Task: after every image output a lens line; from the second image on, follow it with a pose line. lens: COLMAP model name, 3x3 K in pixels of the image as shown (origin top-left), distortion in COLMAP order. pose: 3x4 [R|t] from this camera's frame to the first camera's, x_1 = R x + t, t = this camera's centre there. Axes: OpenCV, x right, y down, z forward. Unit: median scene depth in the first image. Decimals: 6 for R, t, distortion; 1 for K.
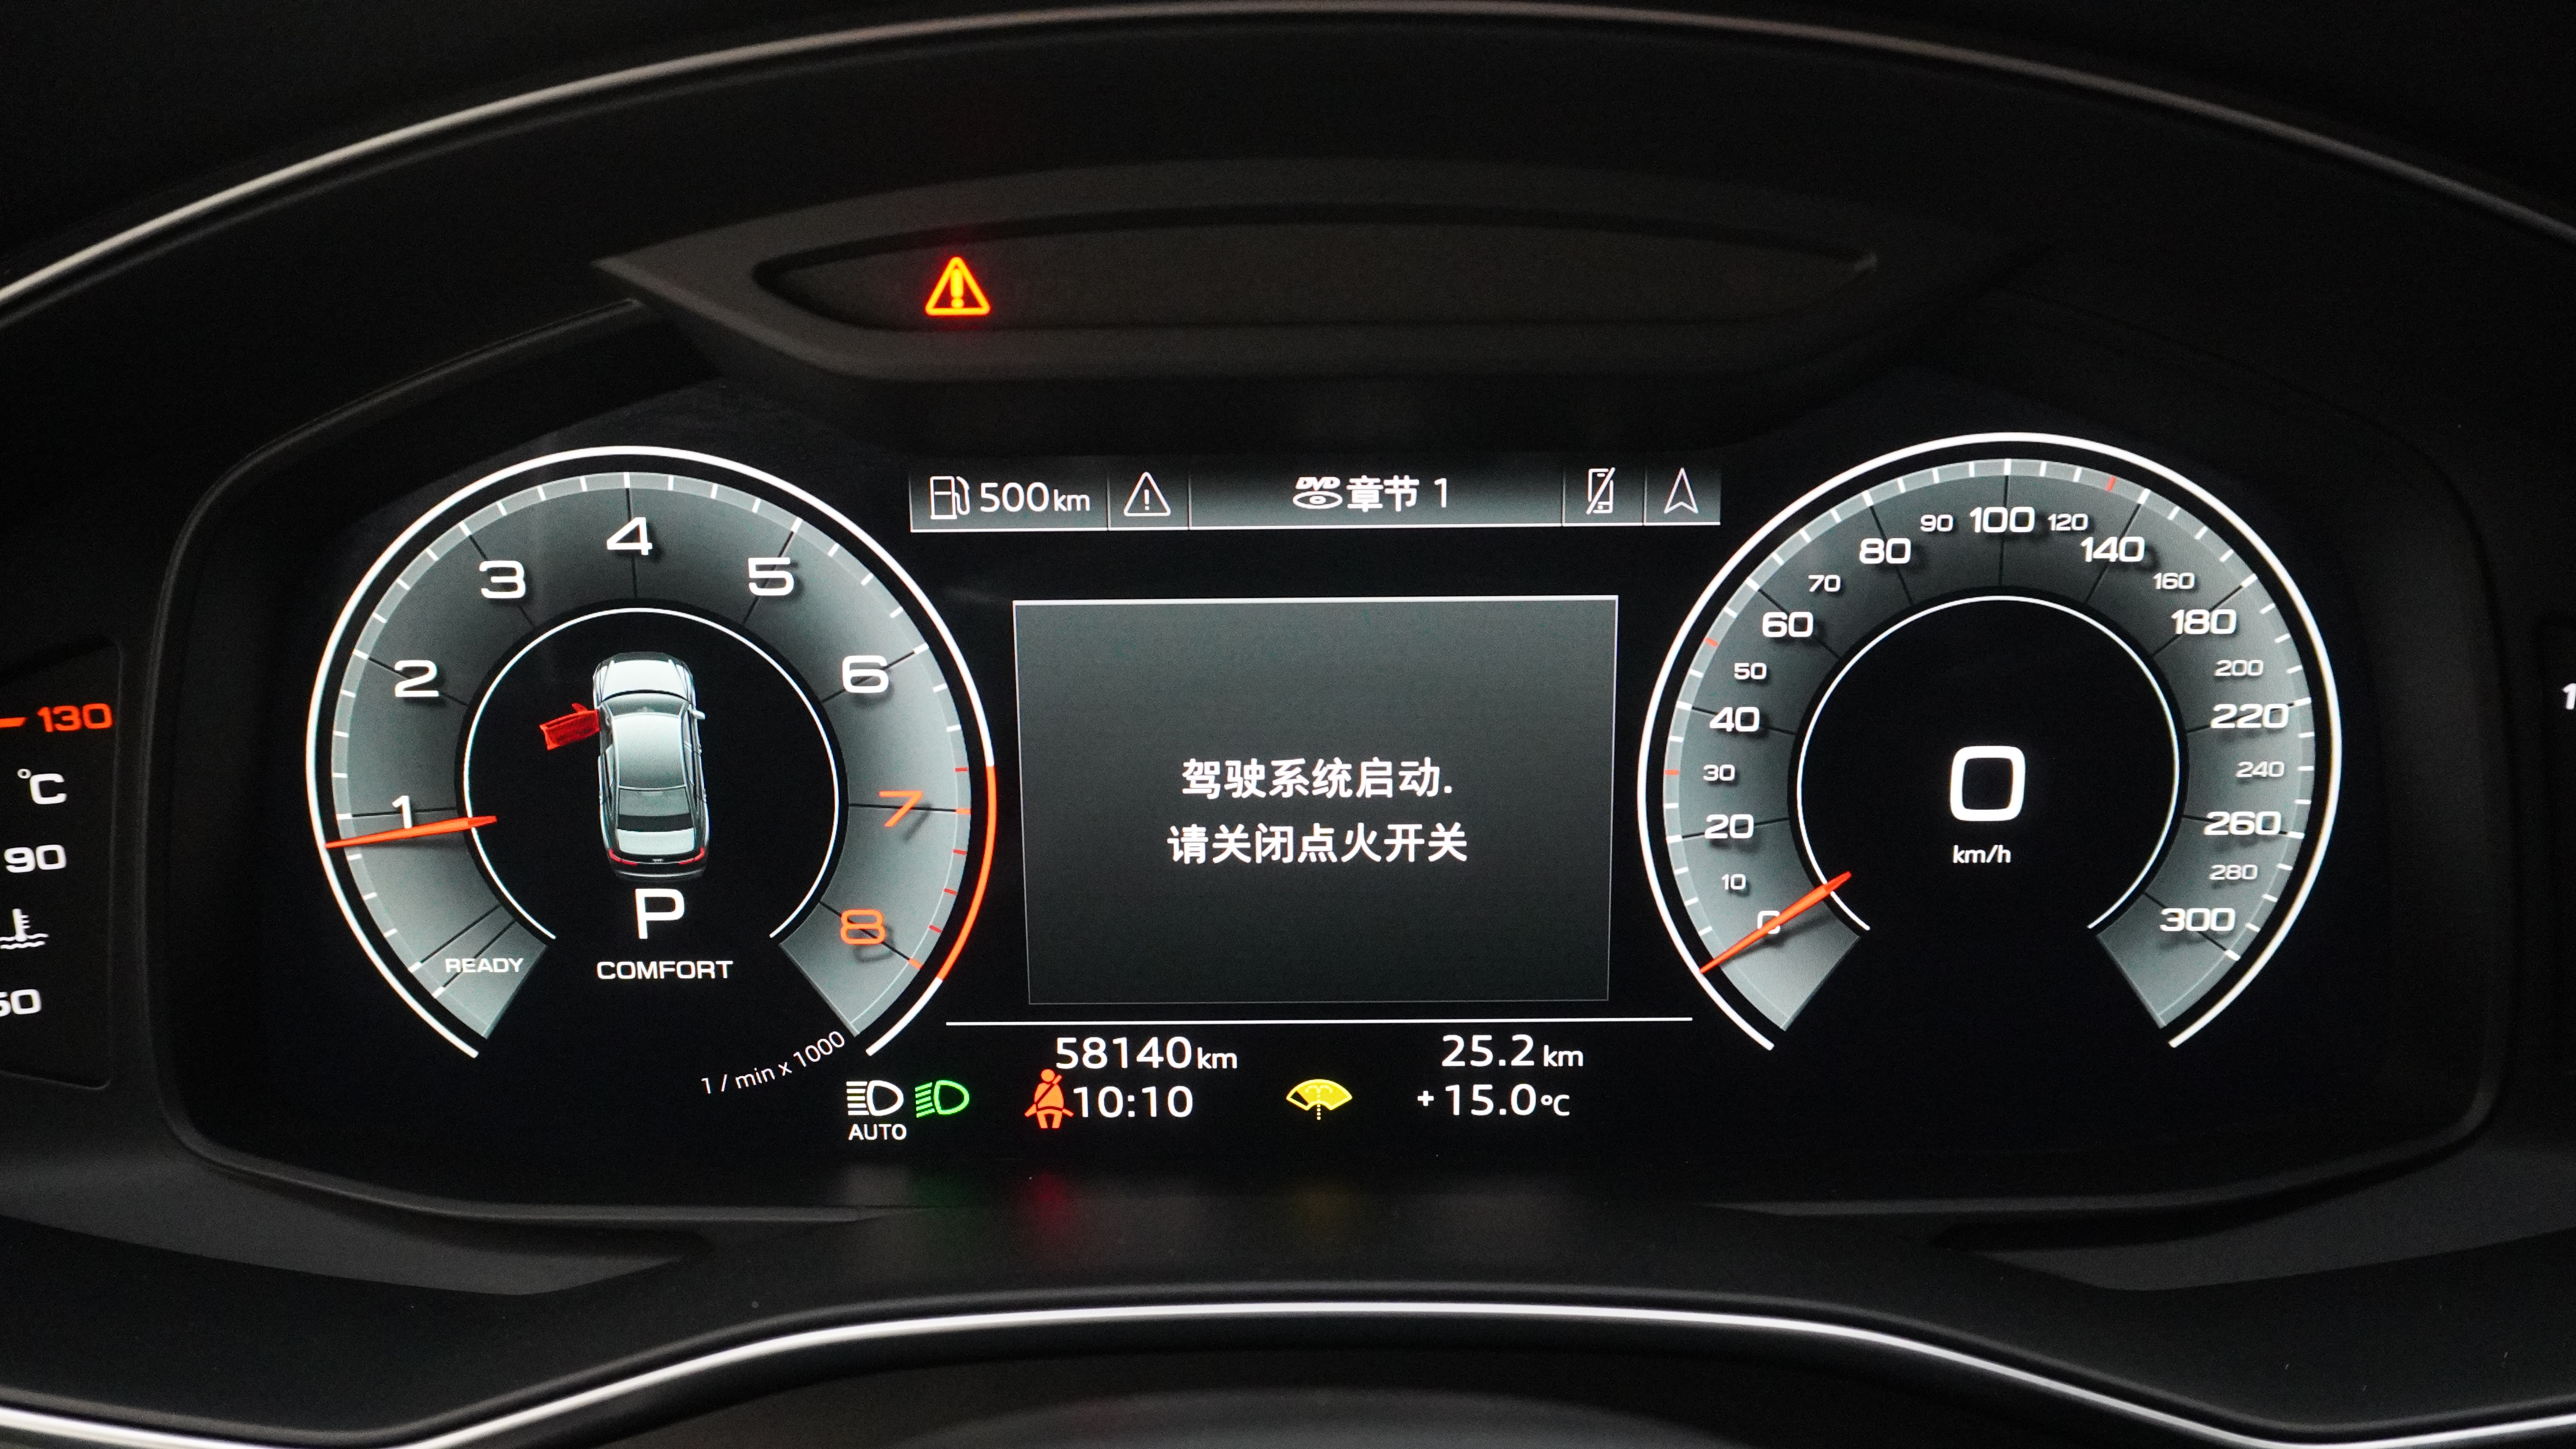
lens RADIAL K [[2264.0, 0, 1335.2], [0, 2264.0, 741.5], [0, 0, 1]] dist [-0.016463, -0.005060]
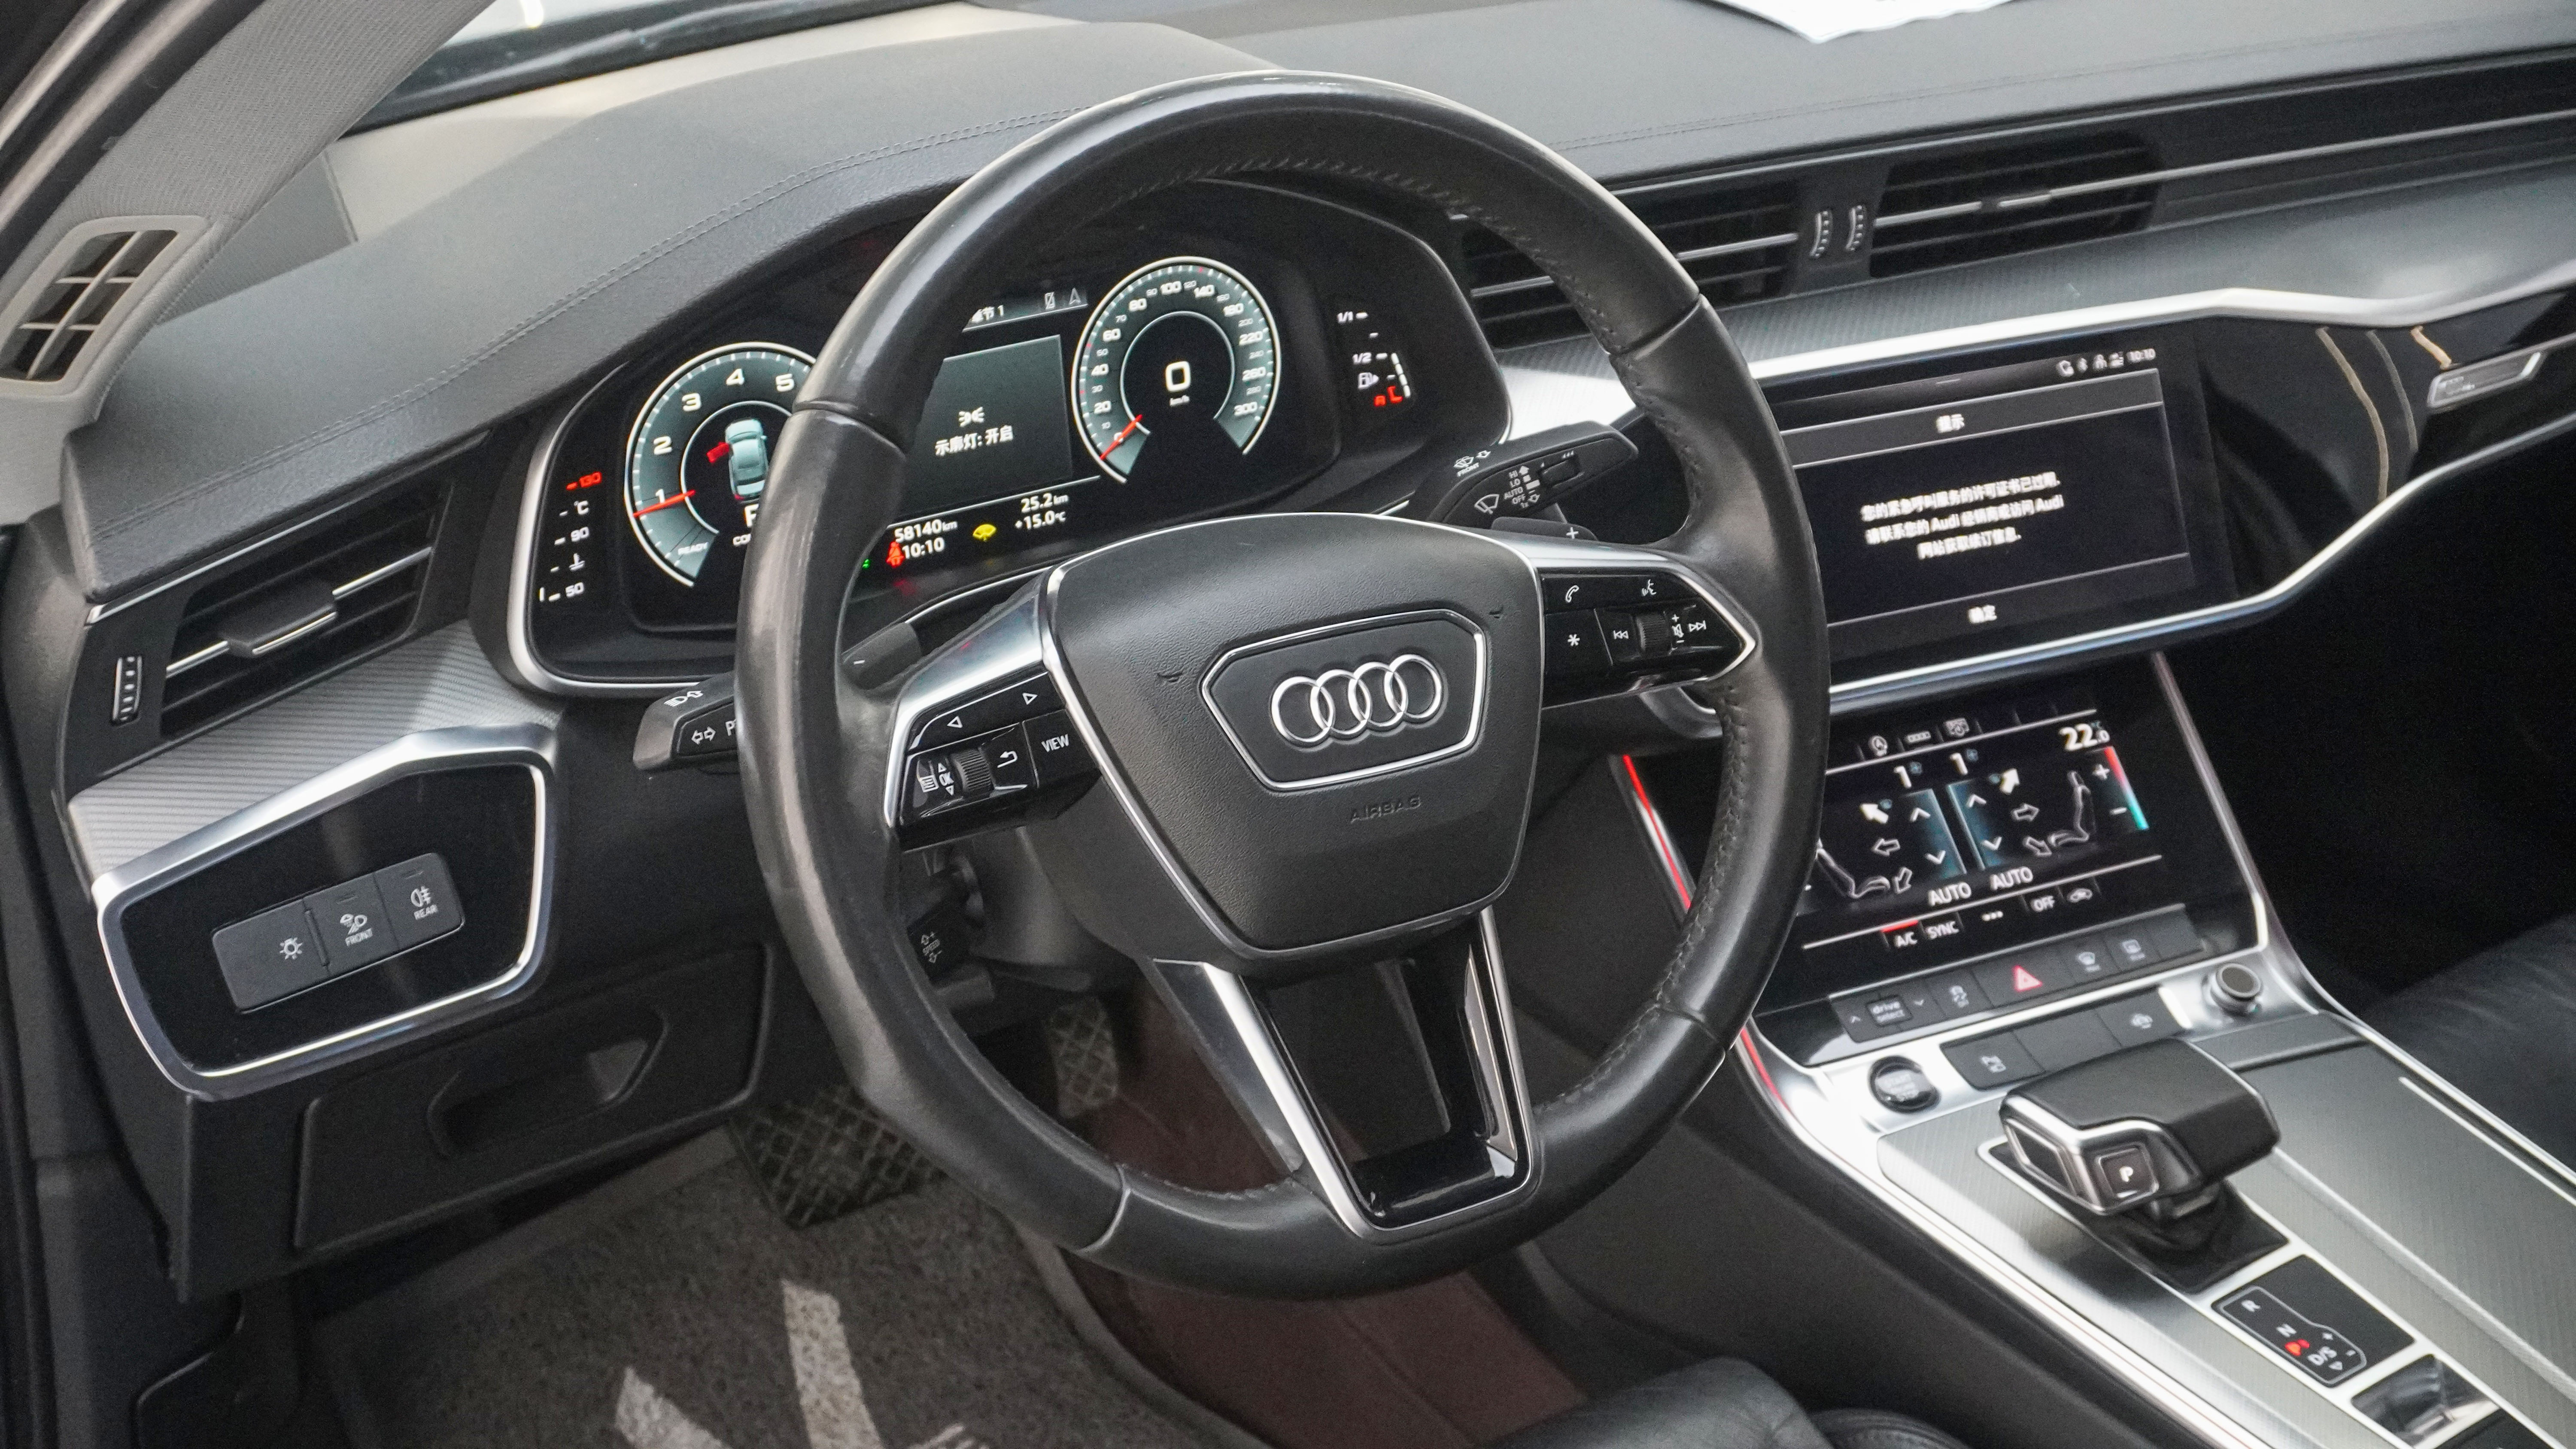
lens RADIAL K [[2649.4, 0, 1285.3], [0, 2649.4, 738.1], [0, 0, 1]] dist [-0.009713, 0.000000]
pose [[0.842773, -0.247200, 0.478149, -1.367245], [0.170434, 0.965153, 0.198576, -0.189009], [-0.510575, -0.085861, 0.855536, -2.074754]]
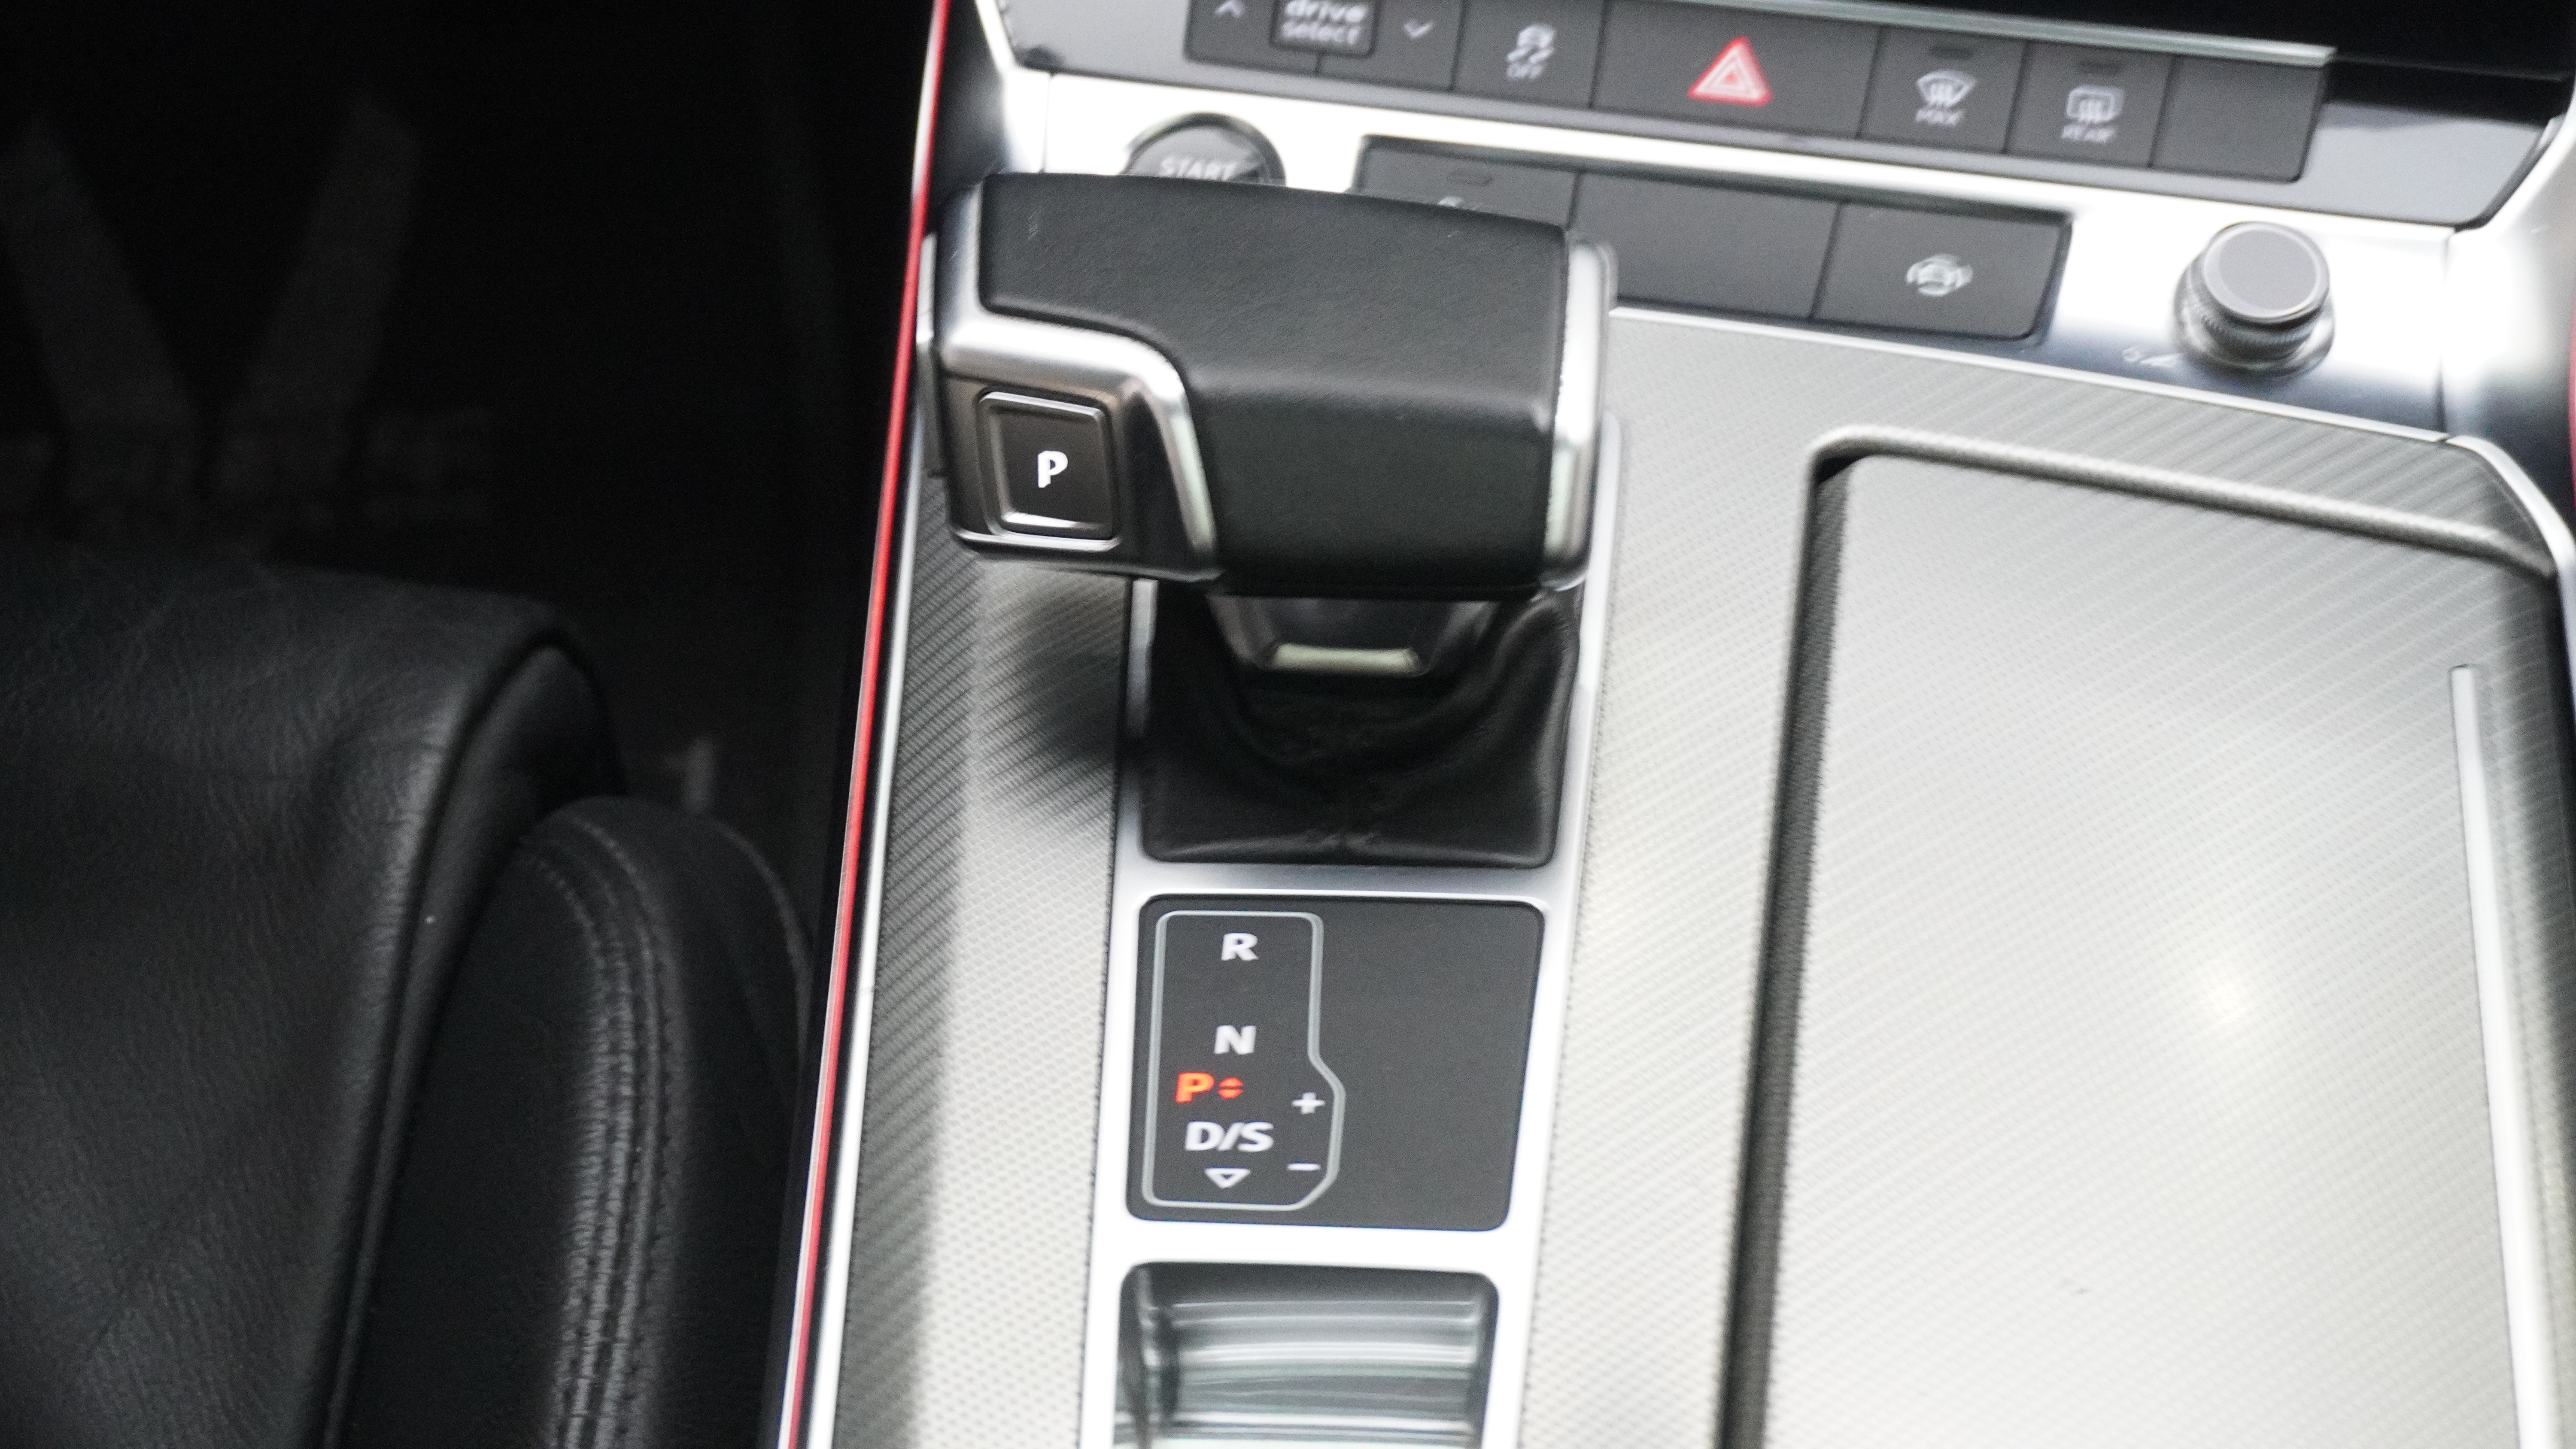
lens RADIAL K [[3656.9, 0, 1282.1], [0, 3656.9, 725.6], [0, 0, 1]] dist [0.022049, 0.000000]
pose [[0.997921, 0.043315, -0.047713, 1.129979], [-0.020910, 0.917995, 0.396041, 0.625576], [0.060955, -0.394221, 0.916992, -1.363976]]
